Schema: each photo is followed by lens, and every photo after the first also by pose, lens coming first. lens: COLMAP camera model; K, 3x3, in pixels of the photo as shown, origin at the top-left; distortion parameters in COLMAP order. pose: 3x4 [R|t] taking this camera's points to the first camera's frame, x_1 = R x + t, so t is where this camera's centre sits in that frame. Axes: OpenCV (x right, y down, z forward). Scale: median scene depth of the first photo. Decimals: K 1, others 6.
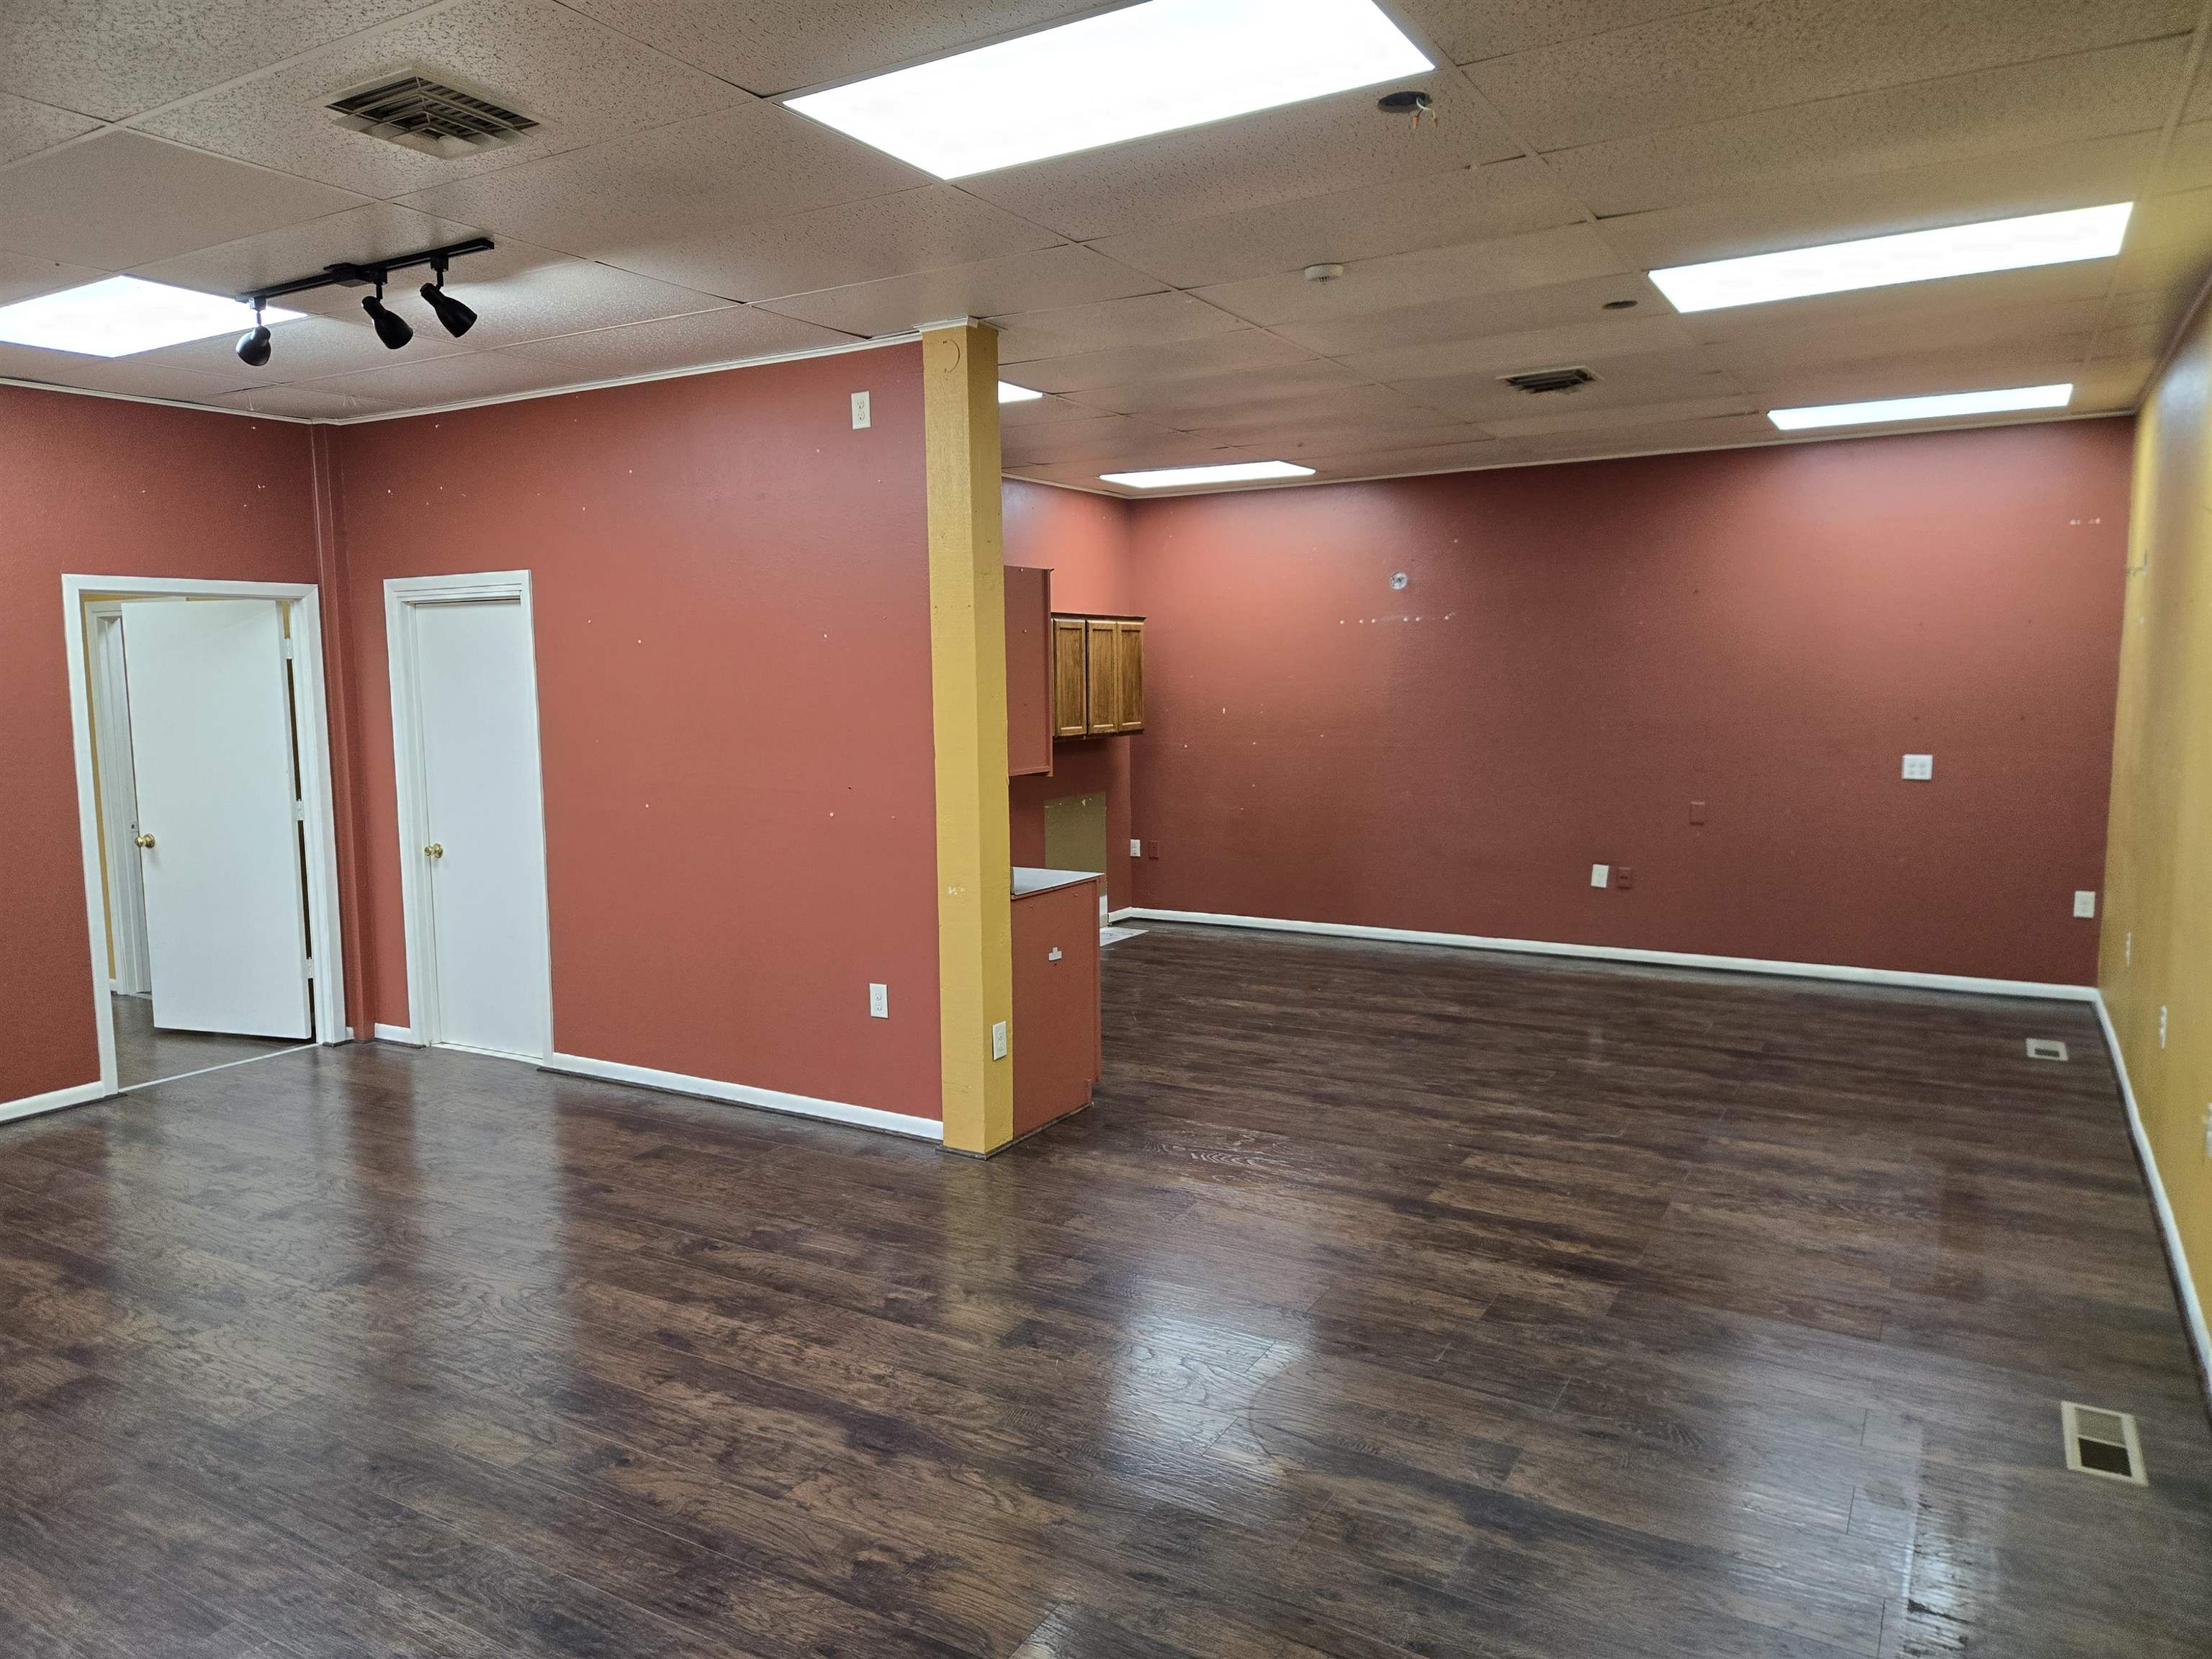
lens RADIAL K [[1478.7, 0, 1106.0], [0, 1478.7, 829.5], [0, 0, 1]] dist [0.097200, -0.074037]
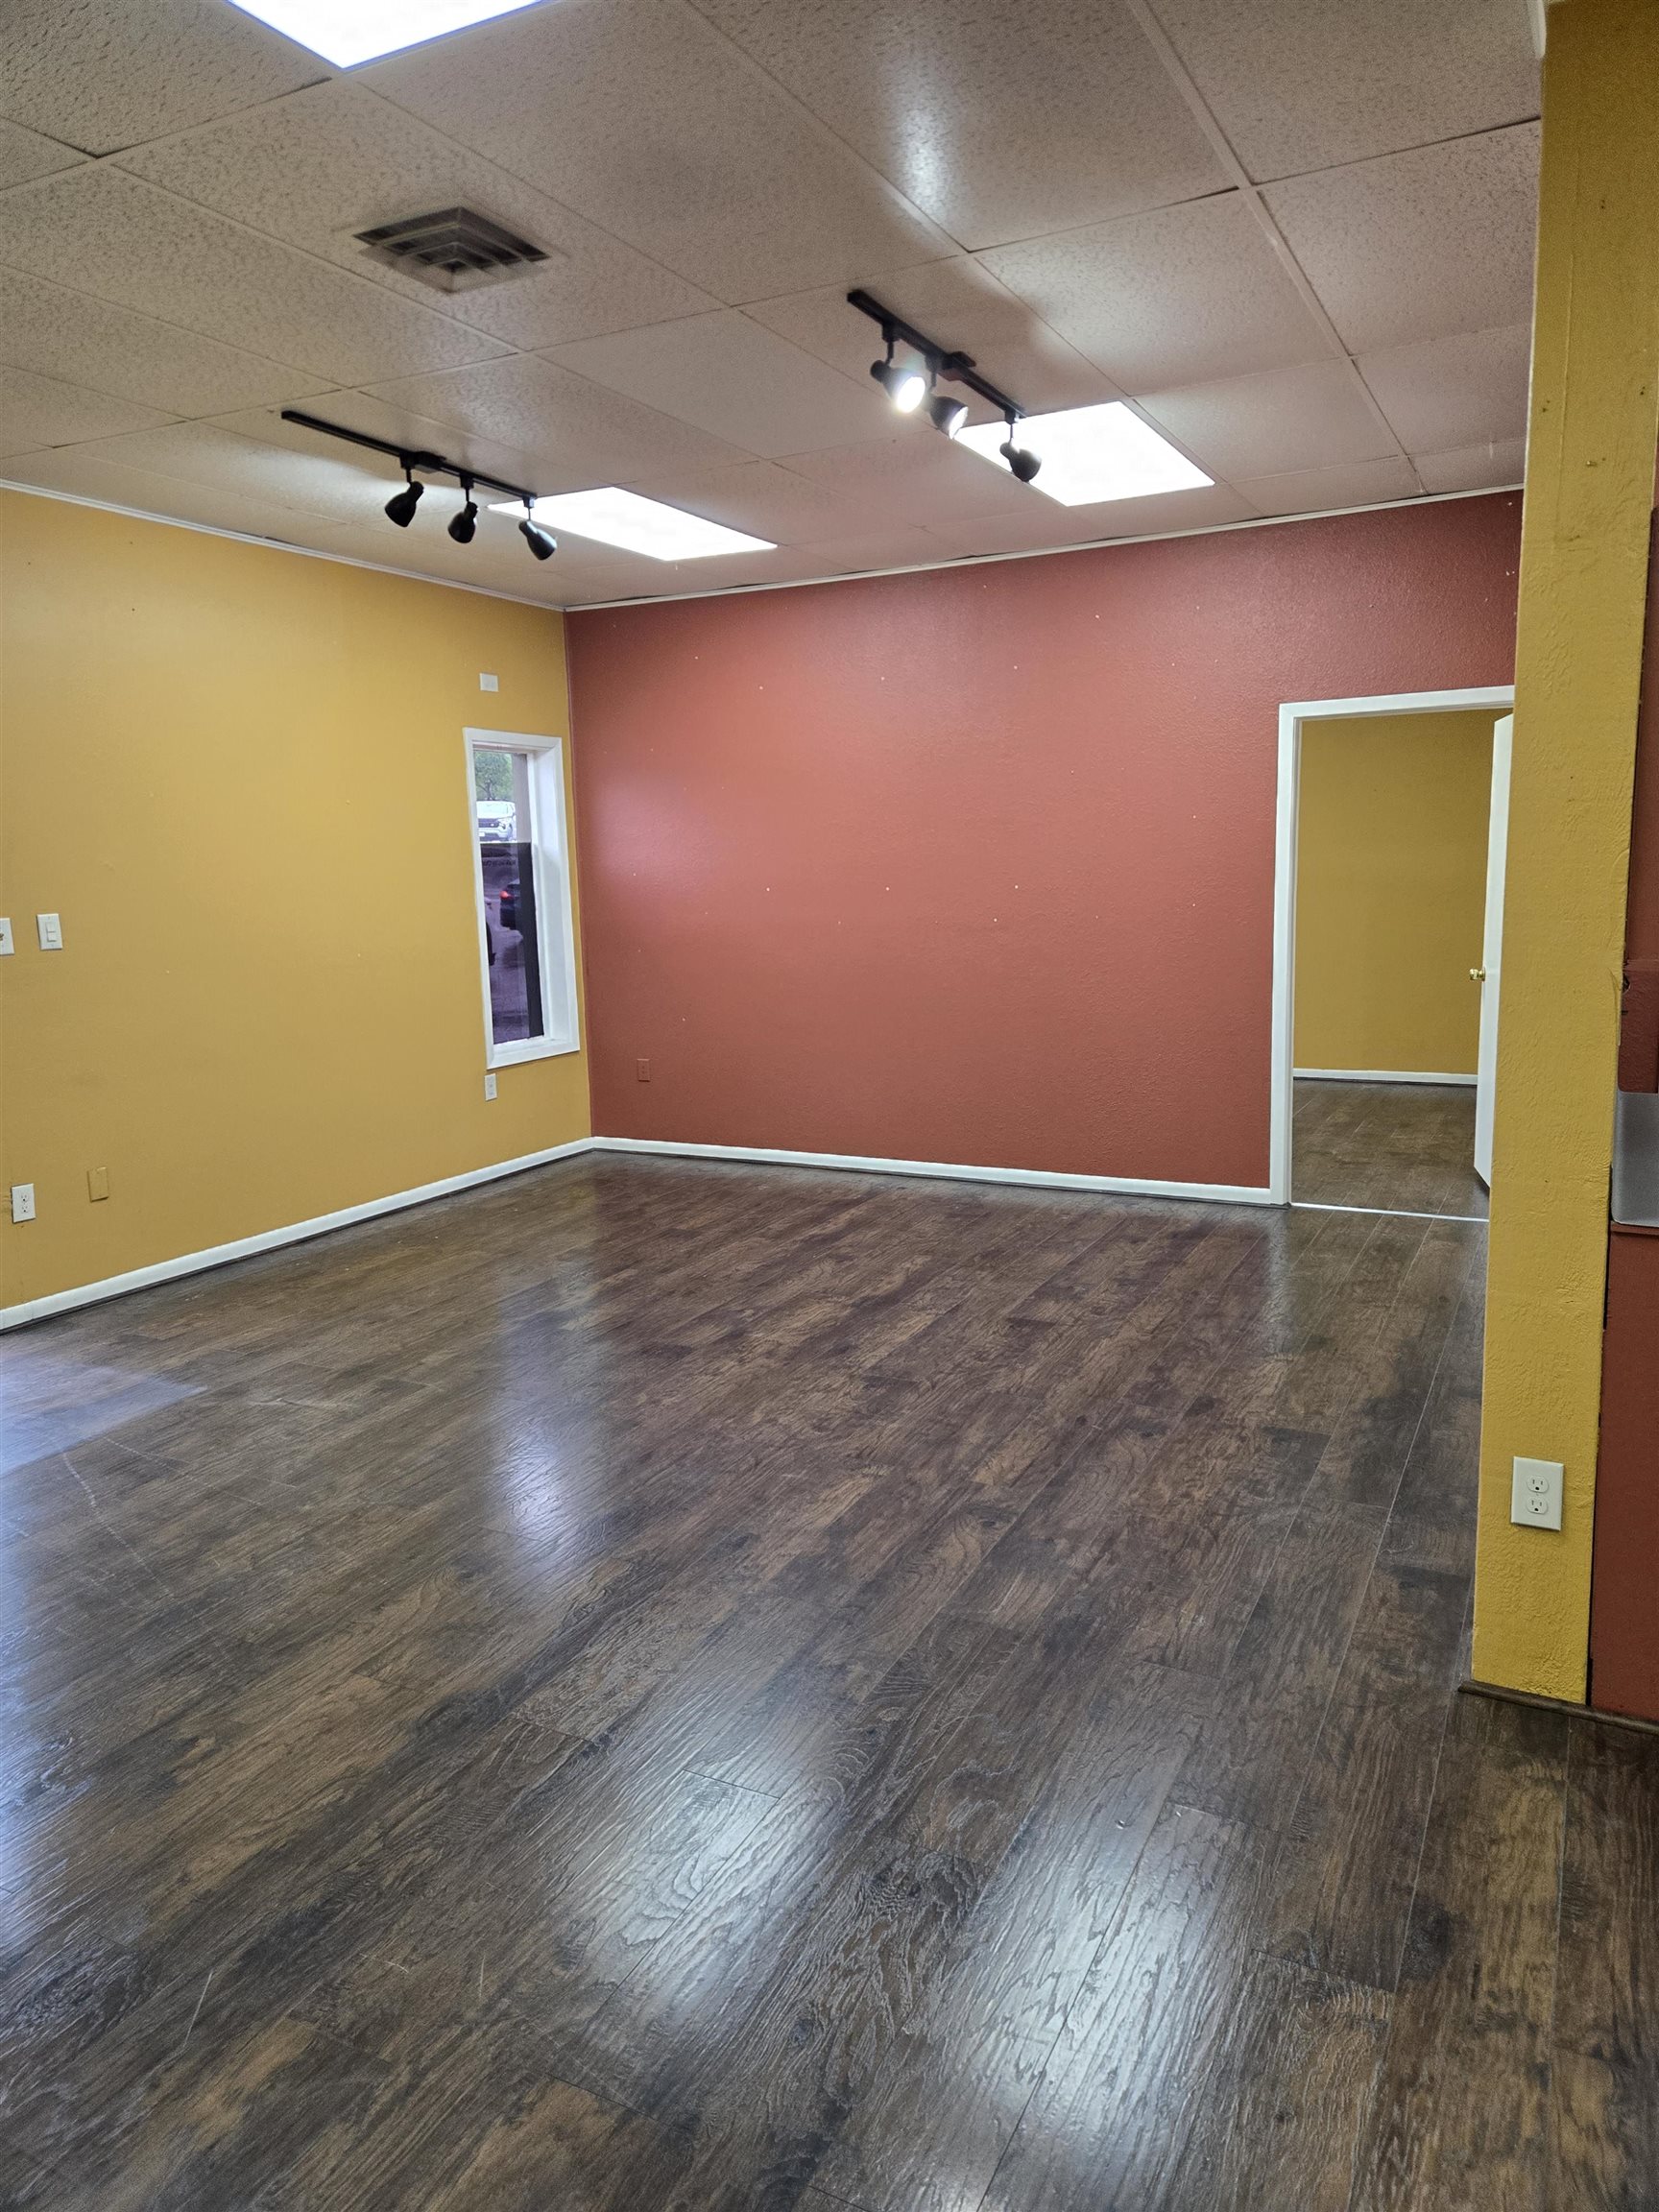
lens RADIAL K [[1478.7, 0, 829.5], [0, 1478.7, 1106.0], [0, 0, 1]] dist [0.097200, -0.074037]
pose [[0.055256, 0.179567, -0.982193, 0.562802], [-0.085410, 0.980940, 0.174533, -0.081548], [0.994813, 0.074245, 0.069539, 1.016380]]
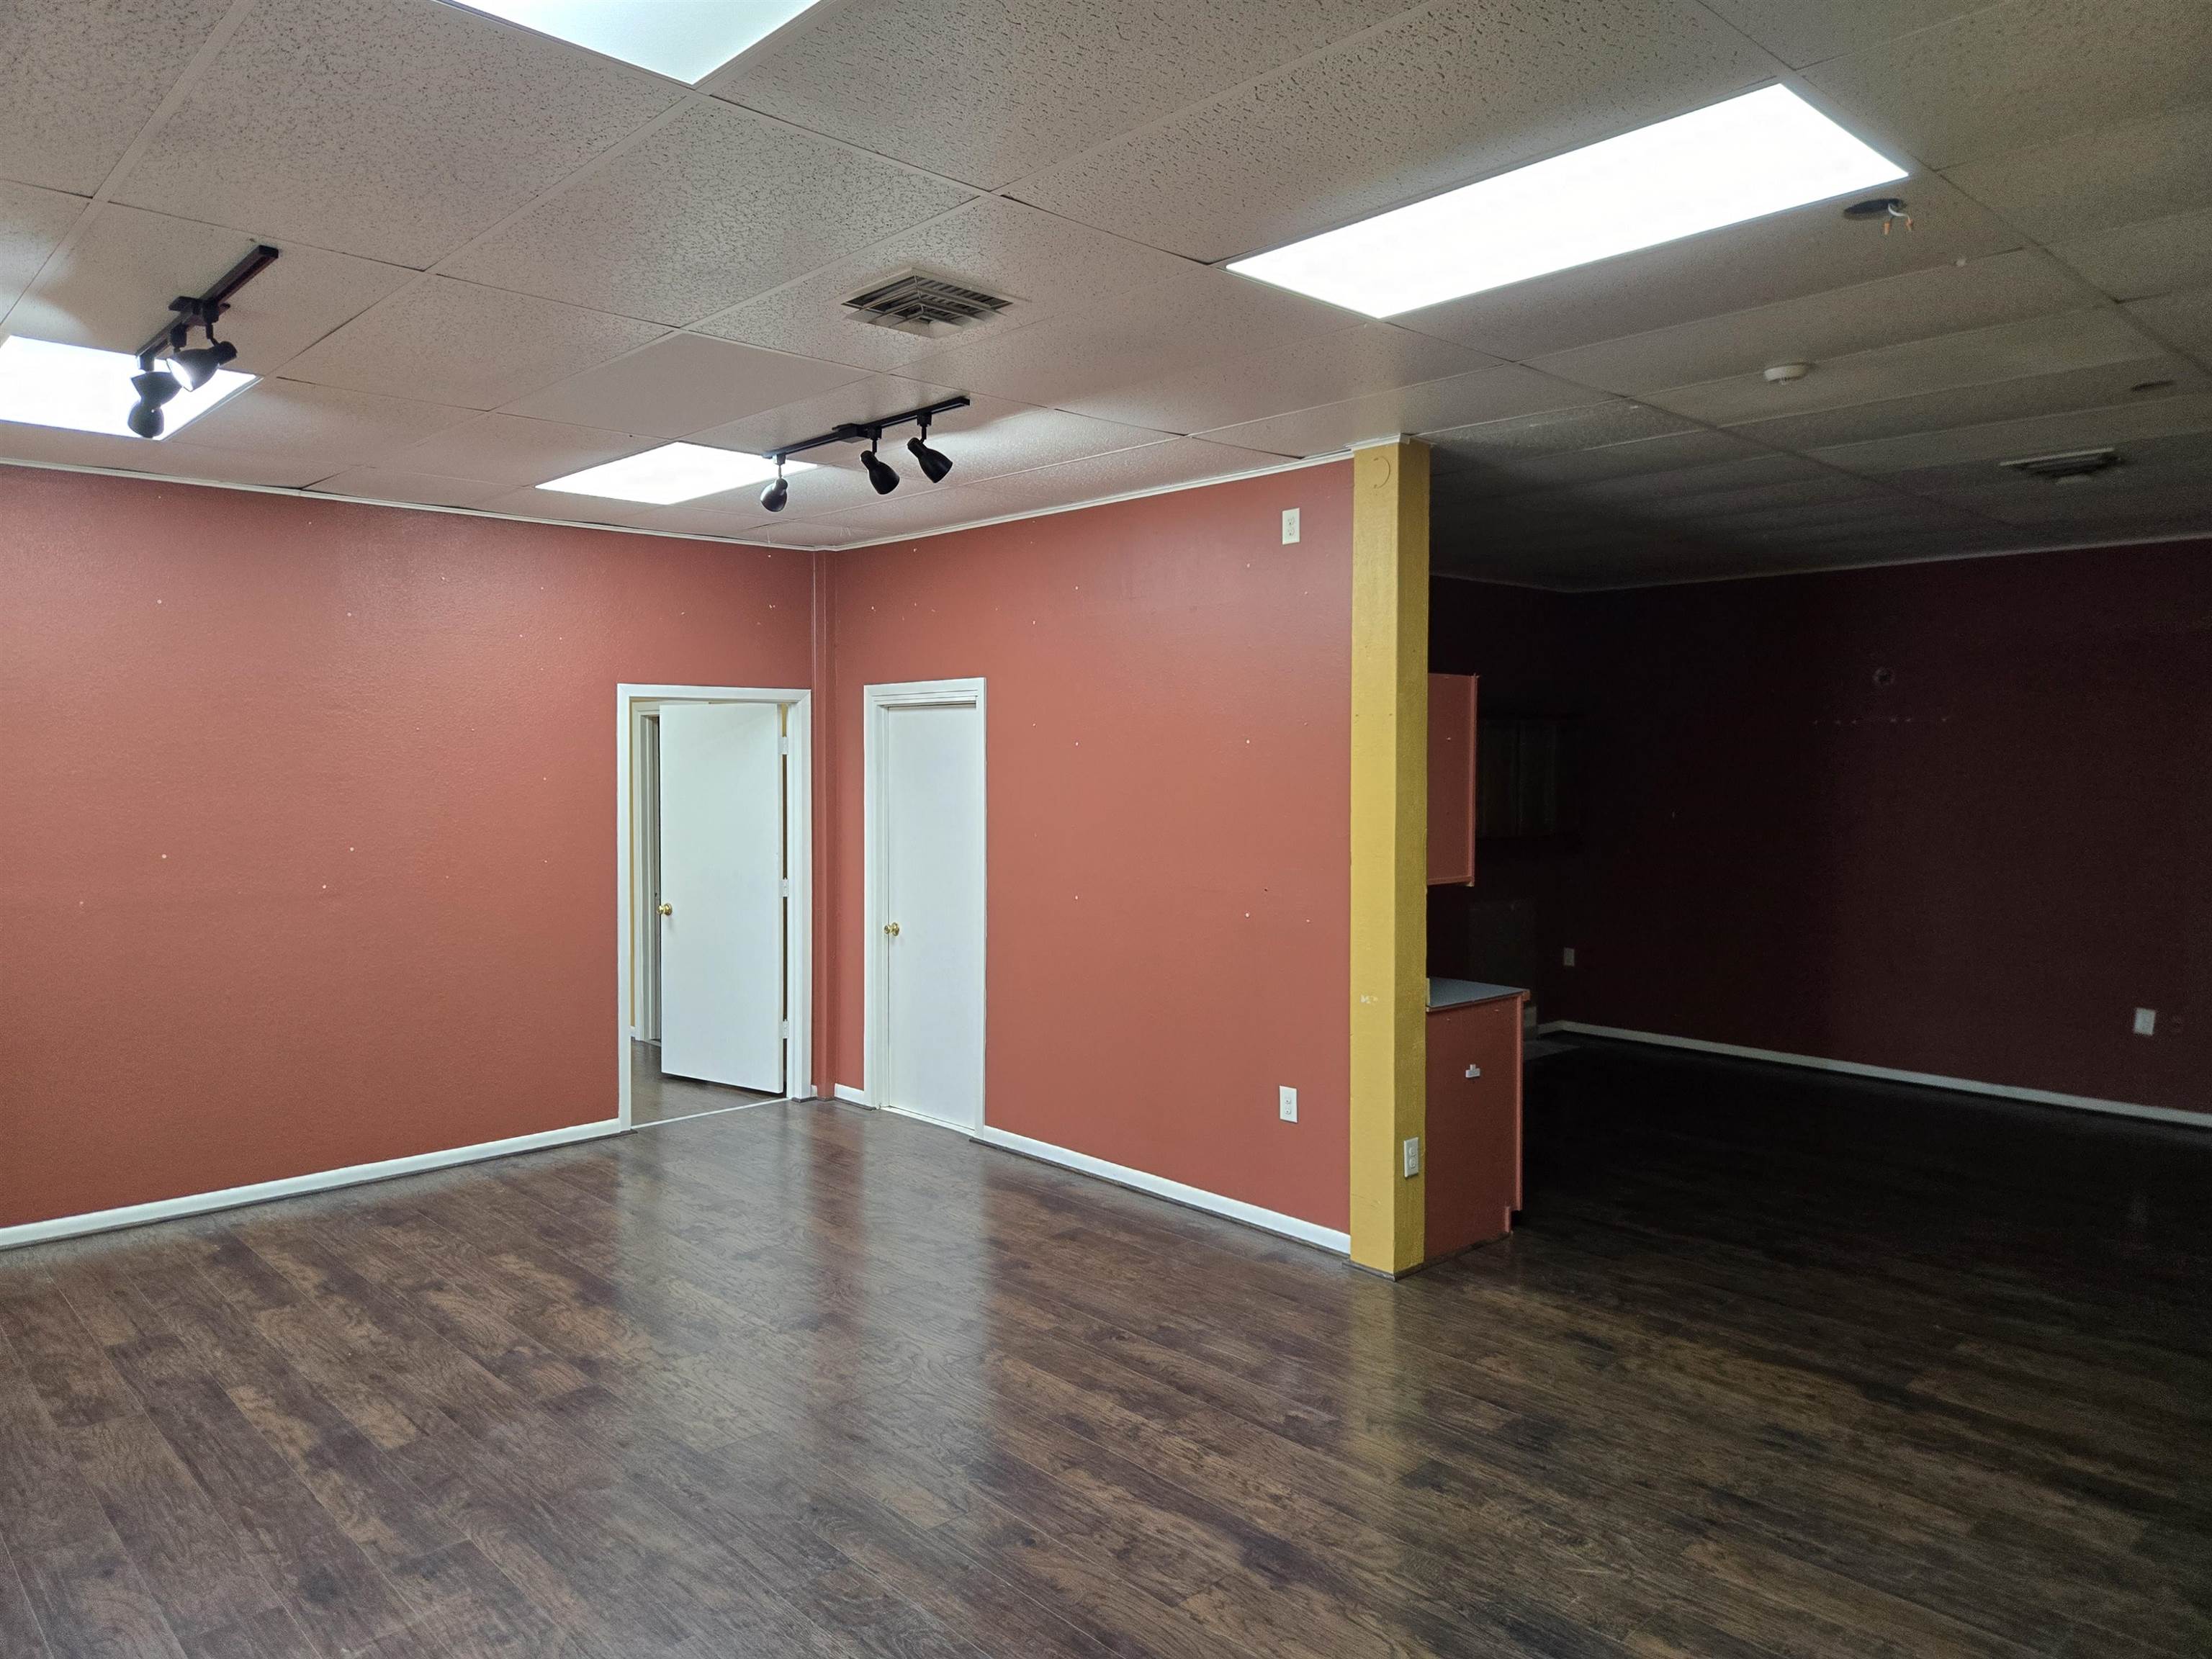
lens RADIAL K [[1499.8, 0, 1106.0], [0, 1499.8, 829.5], [0, 0, 1]] dist [0.084941, -0.080036]
pose [[0.960313, 0.025616, -0.277747, 0.006462], [-0.042484, 0.997589, -0.054883, -0.010693], [0.275671, 0.064504, 0.959085, -0.014103]]
